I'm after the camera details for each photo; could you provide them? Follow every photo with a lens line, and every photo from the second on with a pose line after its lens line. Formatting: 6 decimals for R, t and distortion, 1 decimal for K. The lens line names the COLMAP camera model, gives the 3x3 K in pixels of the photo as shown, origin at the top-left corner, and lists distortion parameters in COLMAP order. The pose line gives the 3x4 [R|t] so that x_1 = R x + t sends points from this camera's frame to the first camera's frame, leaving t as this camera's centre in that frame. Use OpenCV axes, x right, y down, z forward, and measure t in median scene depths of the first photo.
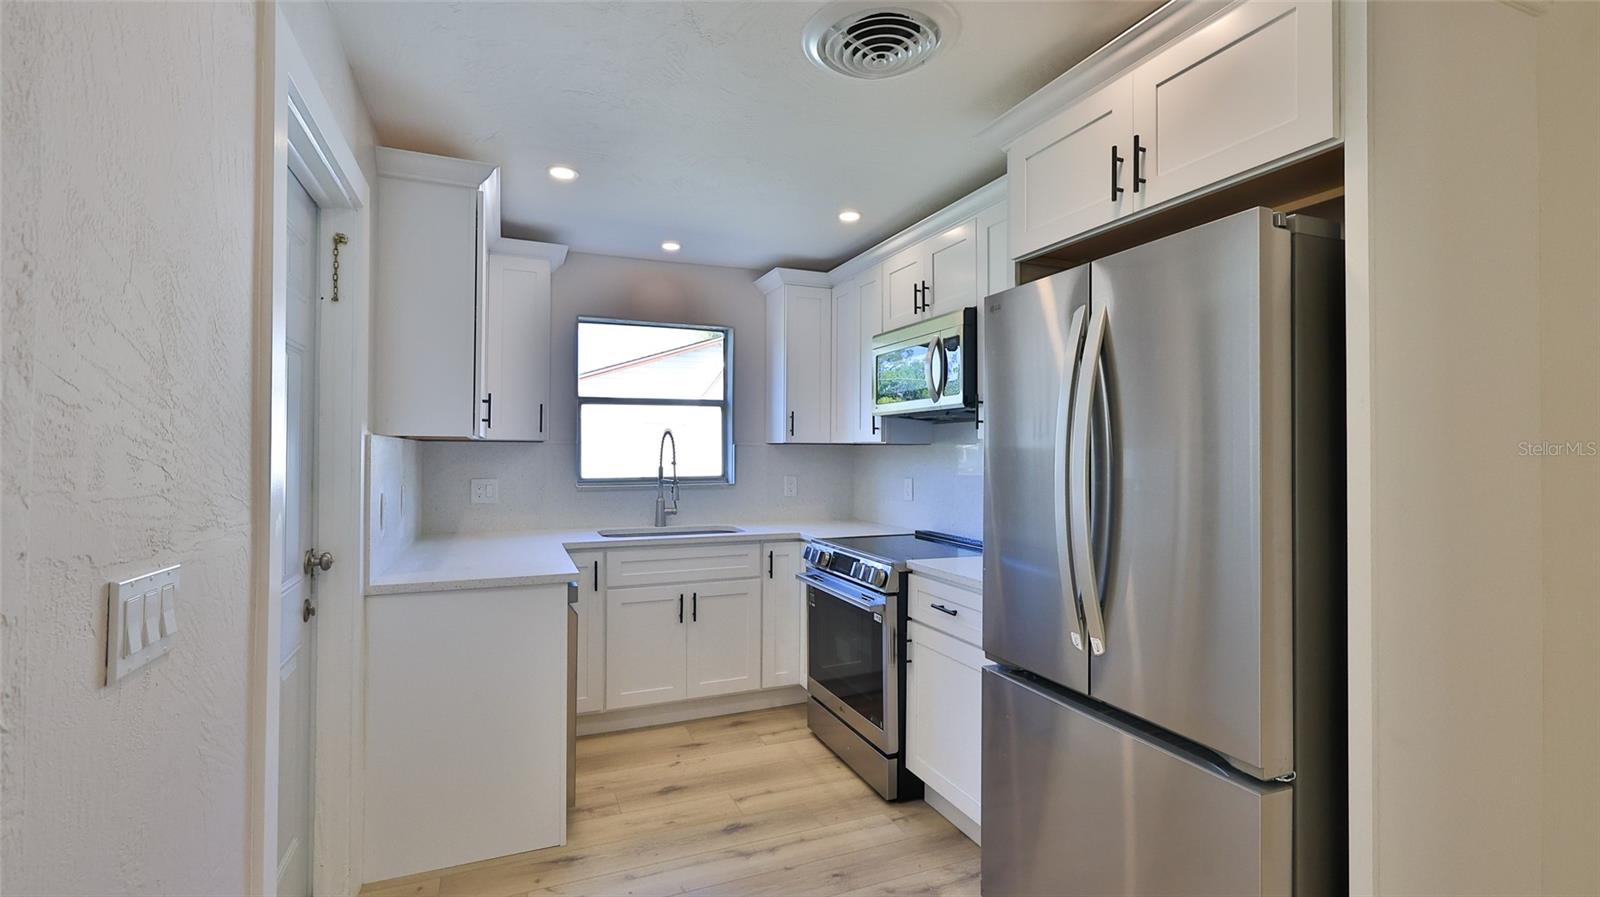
lens RADIAL K [[707.4, 0, 791.9], [0, 707.4, 438.6], [0, 0, 1]] dist [-0.000942, -0.000373]
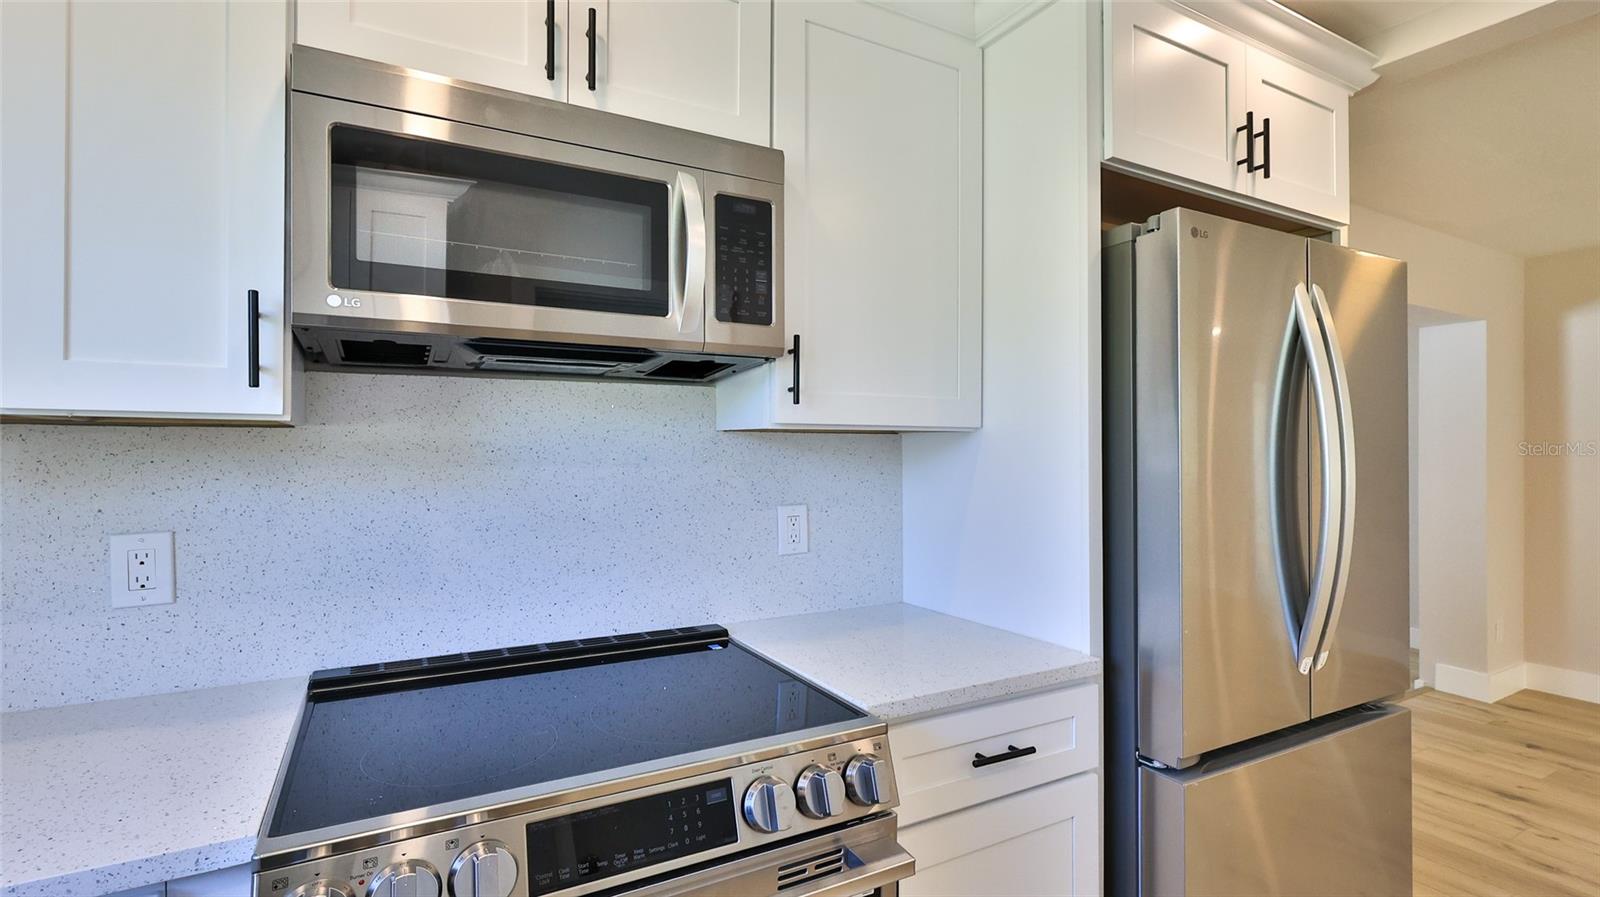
lens RADIAL K [[734.3, 0, 837.6], [0, 734.3, 447.7], [0, 0, 1]] dist [0.001753, 0.000099]
pose [[-0.128015, -0.006704, 0.991750, -0.205562], [-0.023032, 0.999728, 0.003785, 0.011419], [-0.991505, -0.022357, -0.128134, 0.805503]]
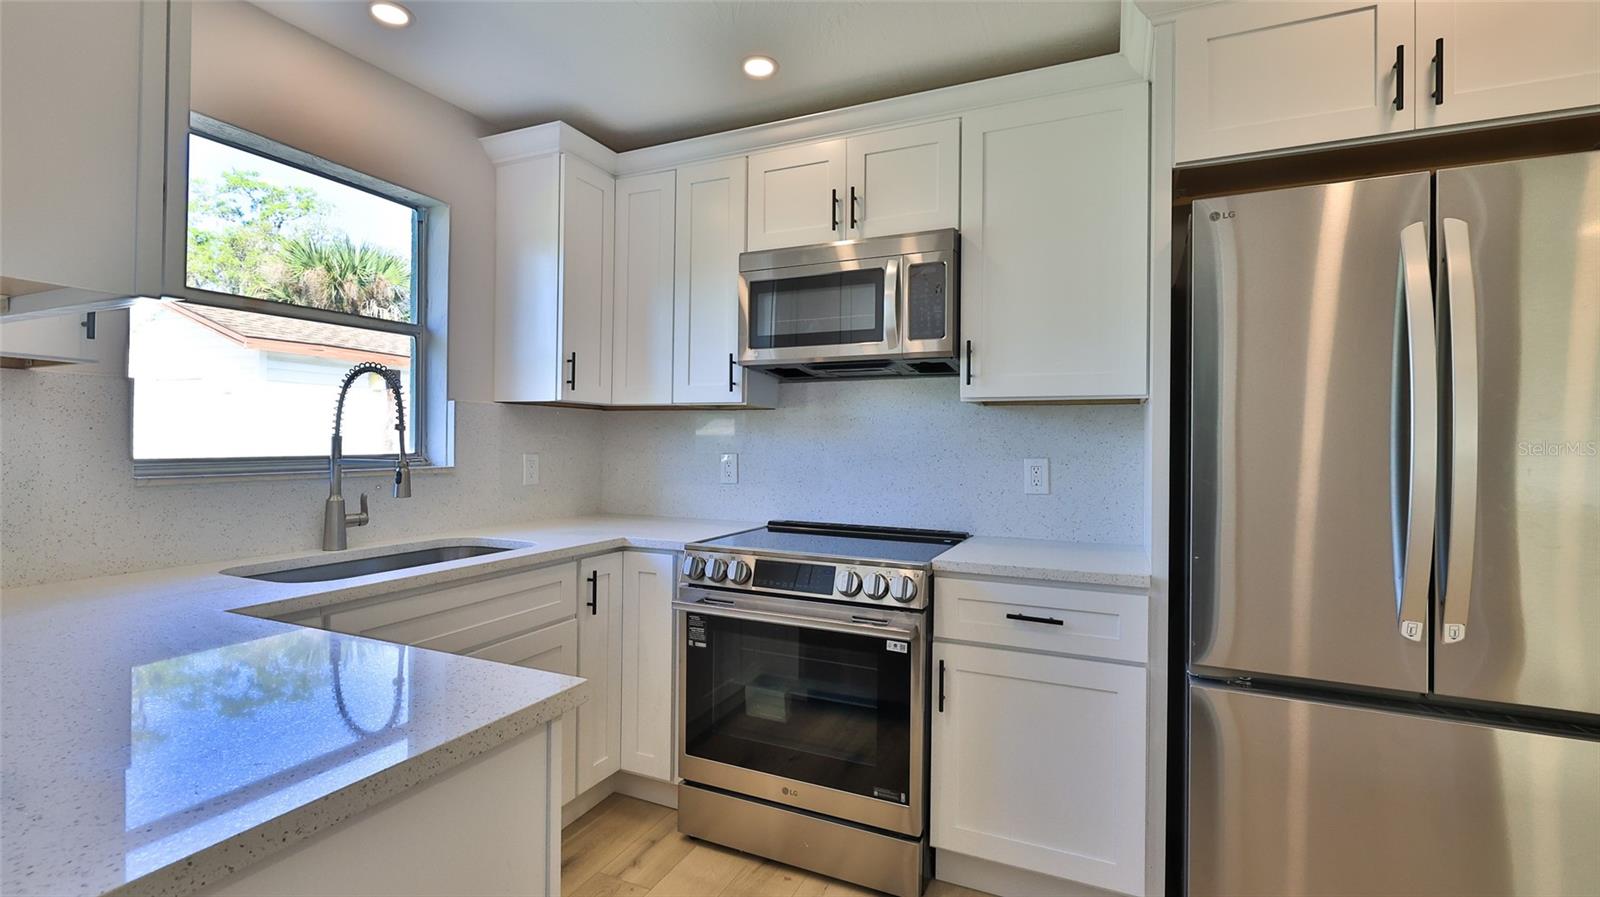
lens RADIAL K [[707.4, 0, 791.9], [0, 707.4, 438.6], [0, 0, 1]] dist [-0.000942, -0.000373]
pose [[0.729983, 0.008935, 0.683407, -0.329309], [-0.020049, 0.999764, 0.008345, 0.034544], [-0.683171, -0.019793, 0.729990, 0.432499]]
